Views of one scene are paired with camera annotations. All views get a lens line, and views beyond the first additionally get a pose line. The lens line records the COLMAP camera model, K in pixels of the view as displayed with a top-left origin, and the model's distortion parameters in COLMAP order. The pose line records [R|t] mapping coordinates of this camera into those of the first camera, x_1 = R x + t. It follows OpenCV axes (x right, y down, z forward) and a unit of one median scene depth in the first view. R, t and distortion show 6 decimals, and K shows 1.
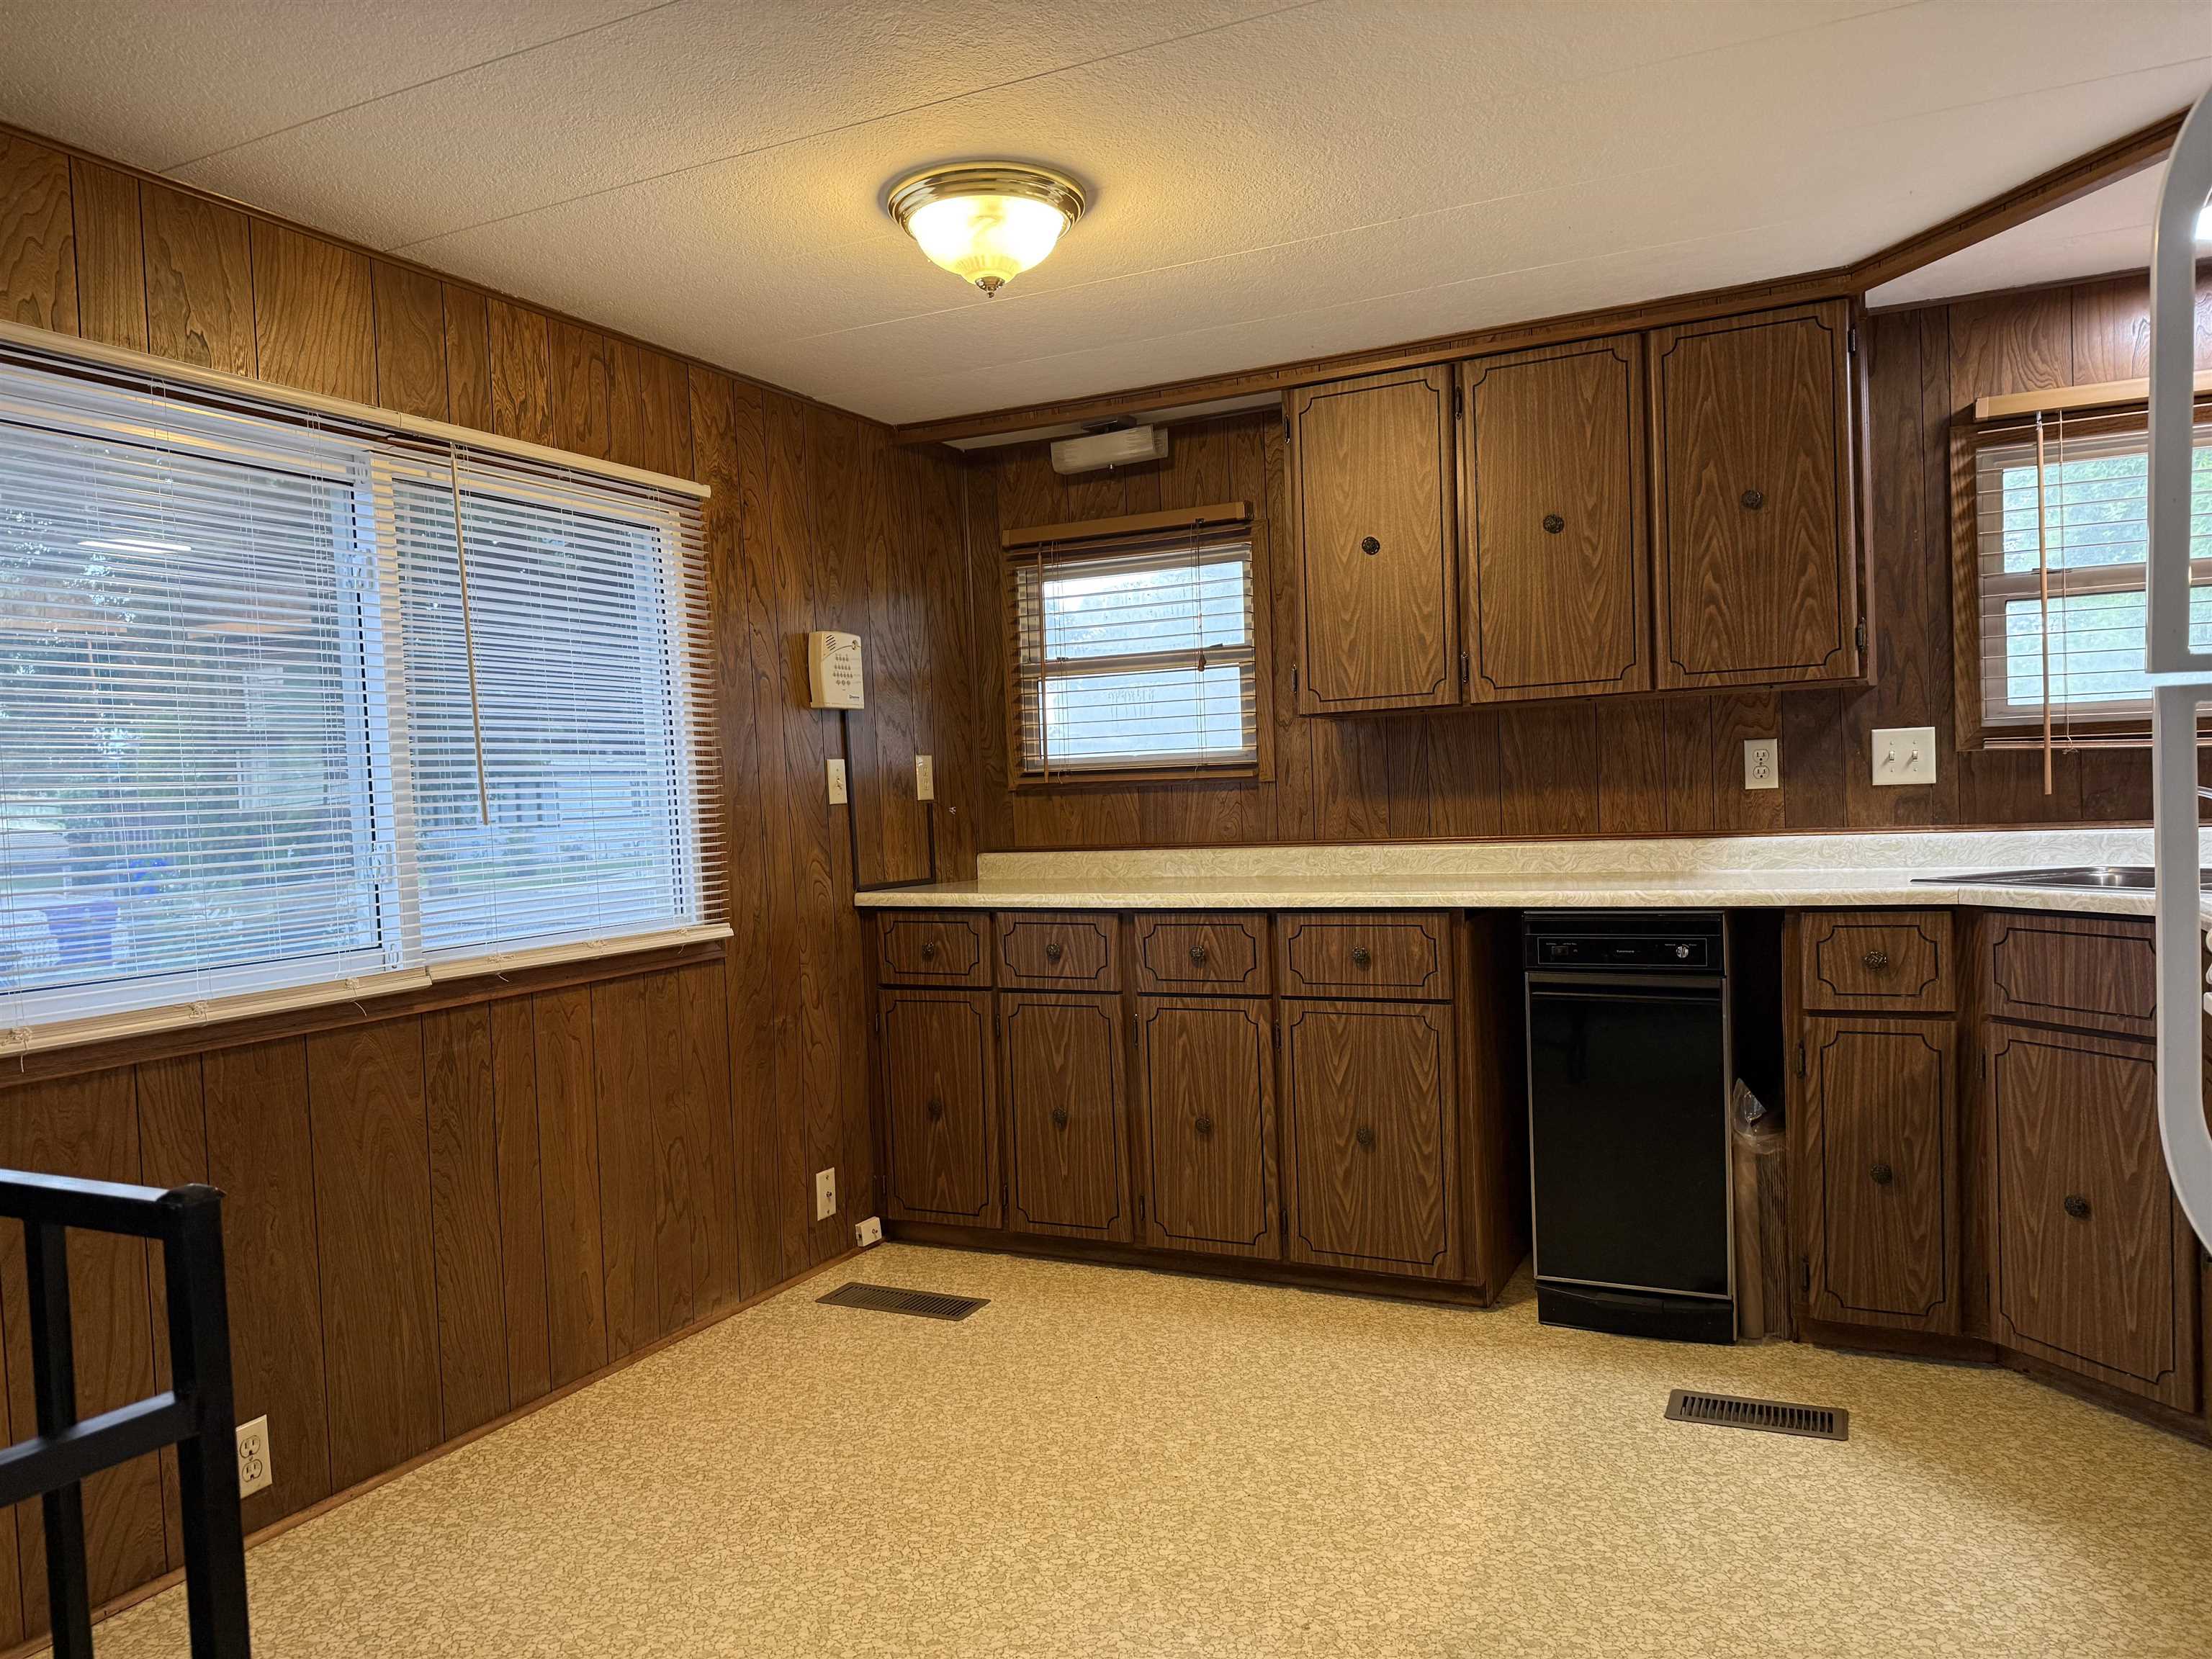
lens RADIAL K [[1566.6, 0, 1106.3], [0, 1566.6, 834.2], [0, 0, 1]] dist [0.003652, -0.007745]
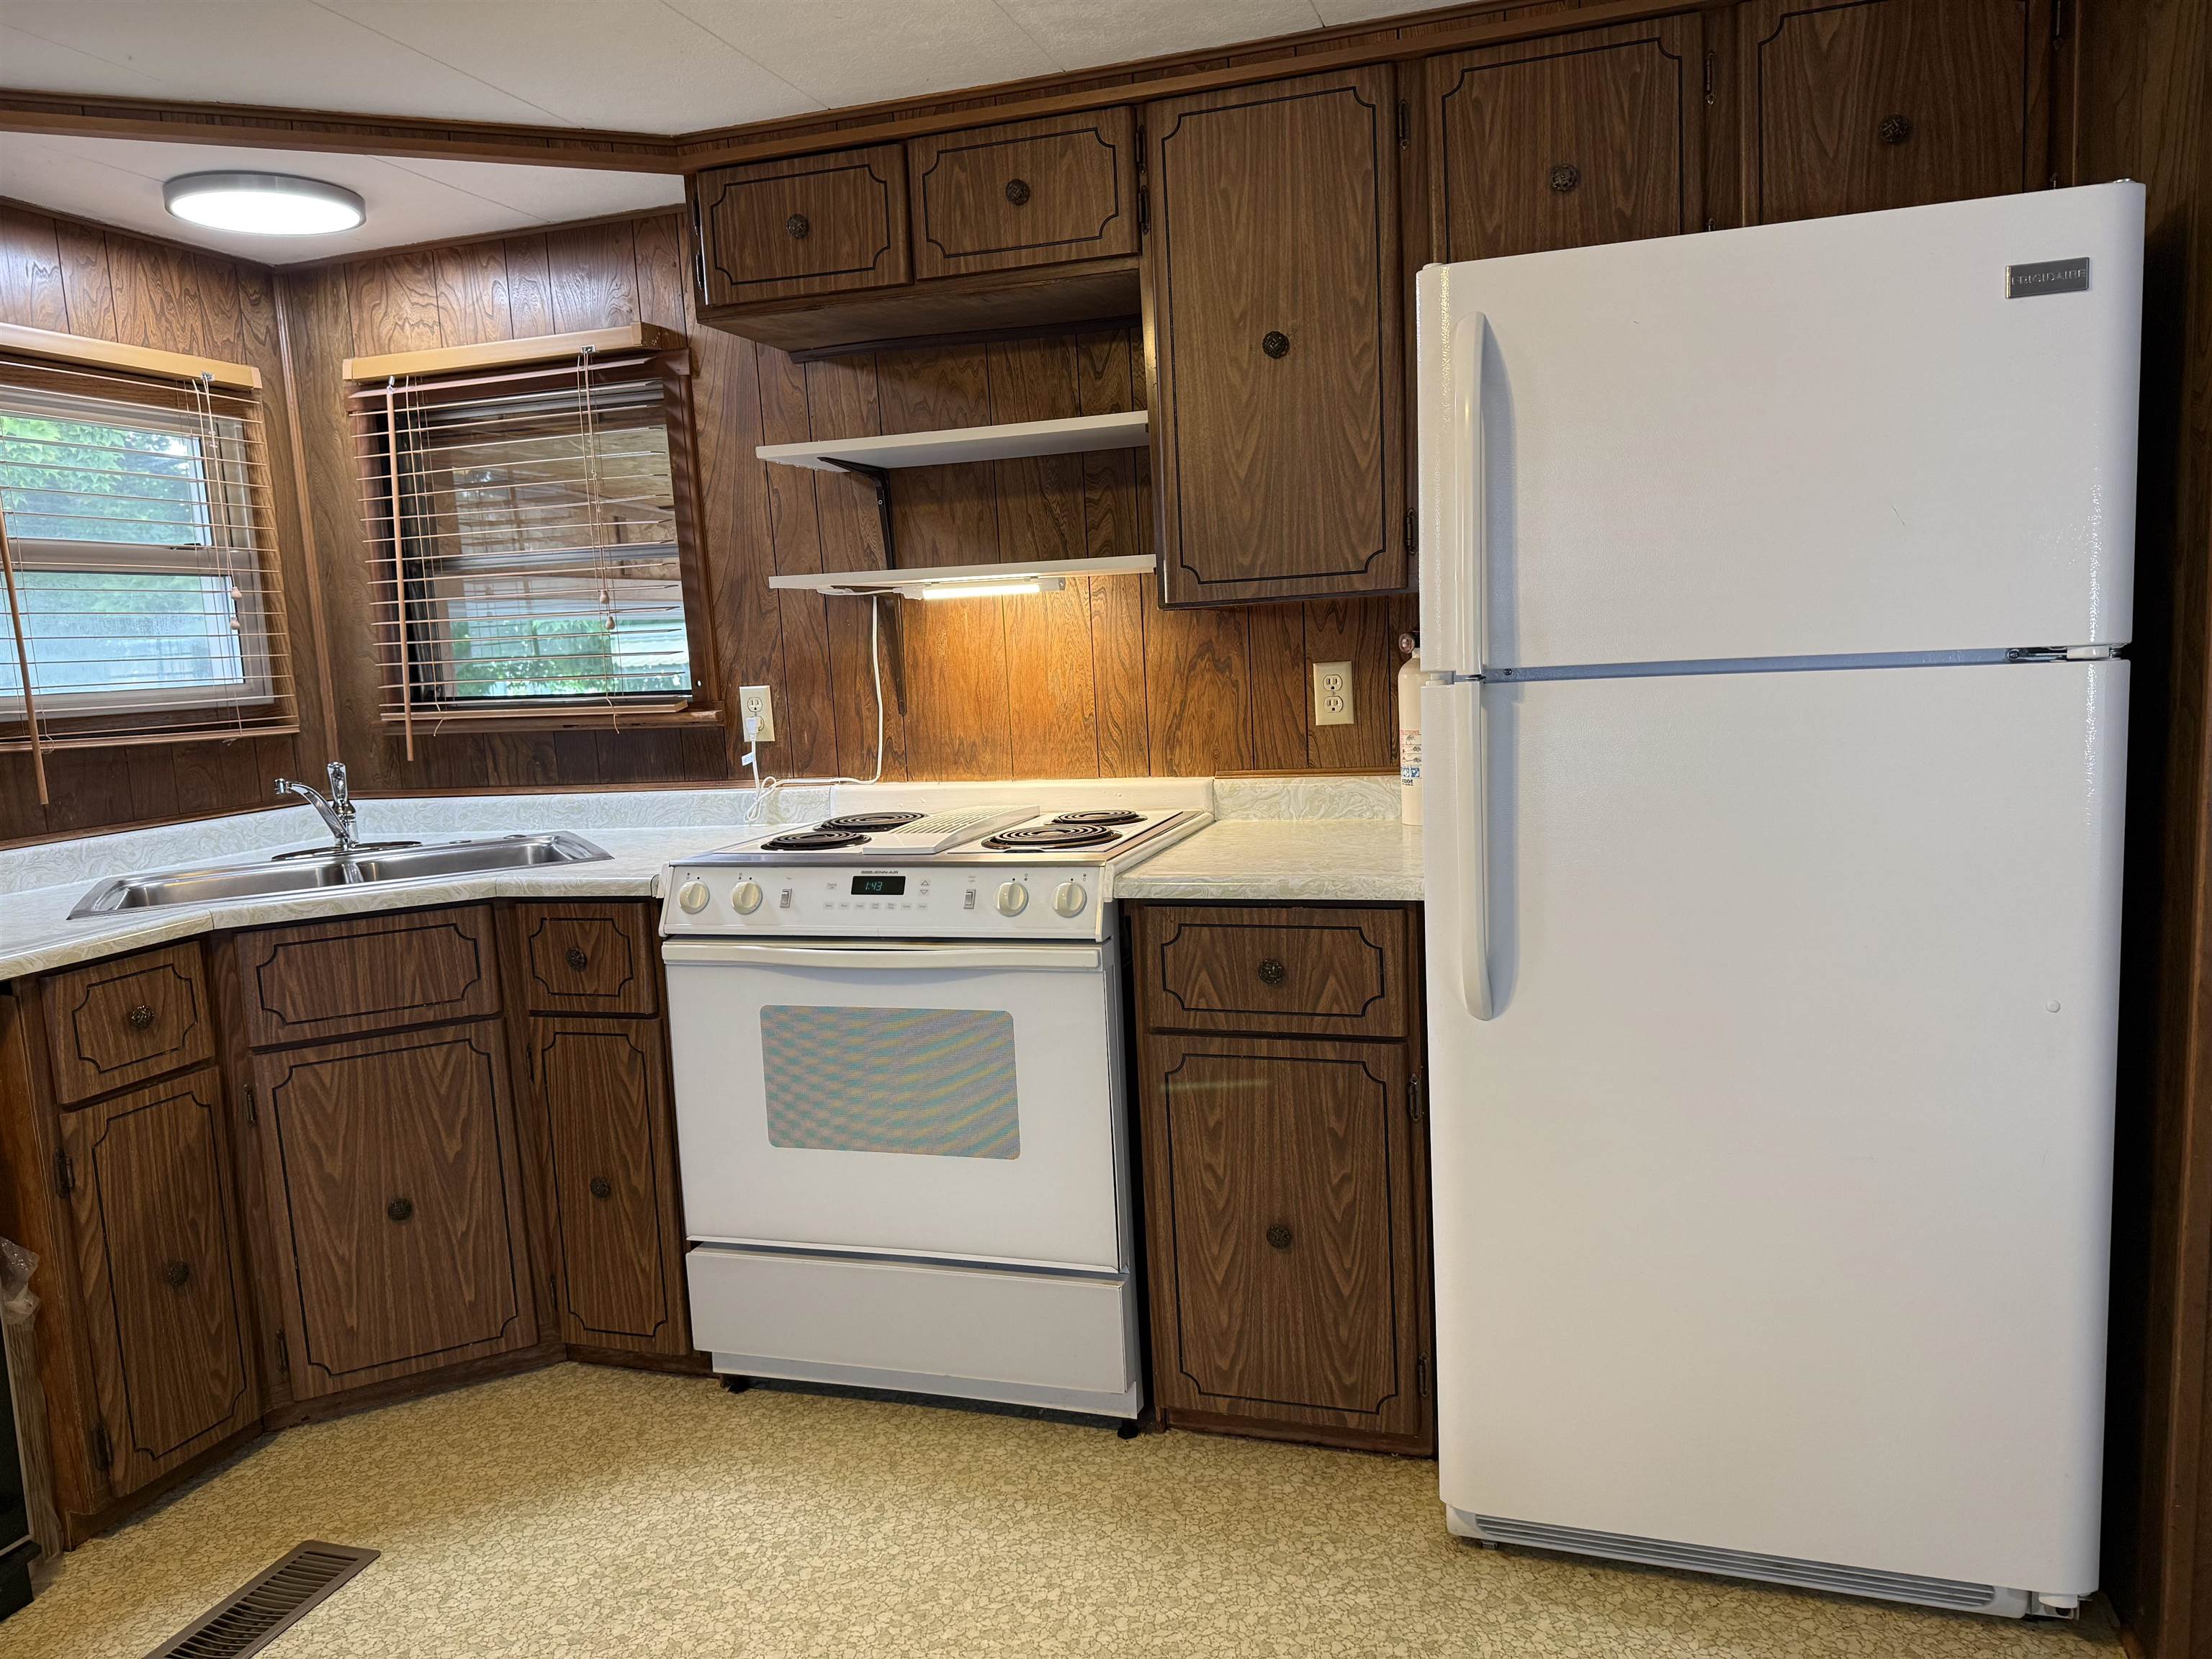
lens RADIAL K [[1566.6, 0, 1105.3], [0, 1566.6, 833.6], [0, 0, 1]] dist [0.003652, -0.007745]
pose [[-0.141117, -0.077370, 0.986965, -0.378254], [0.082339, 0.992570, 0.089583, -0.045607], [-0.986563, 0.093907, -0.133697, 0.648568]]
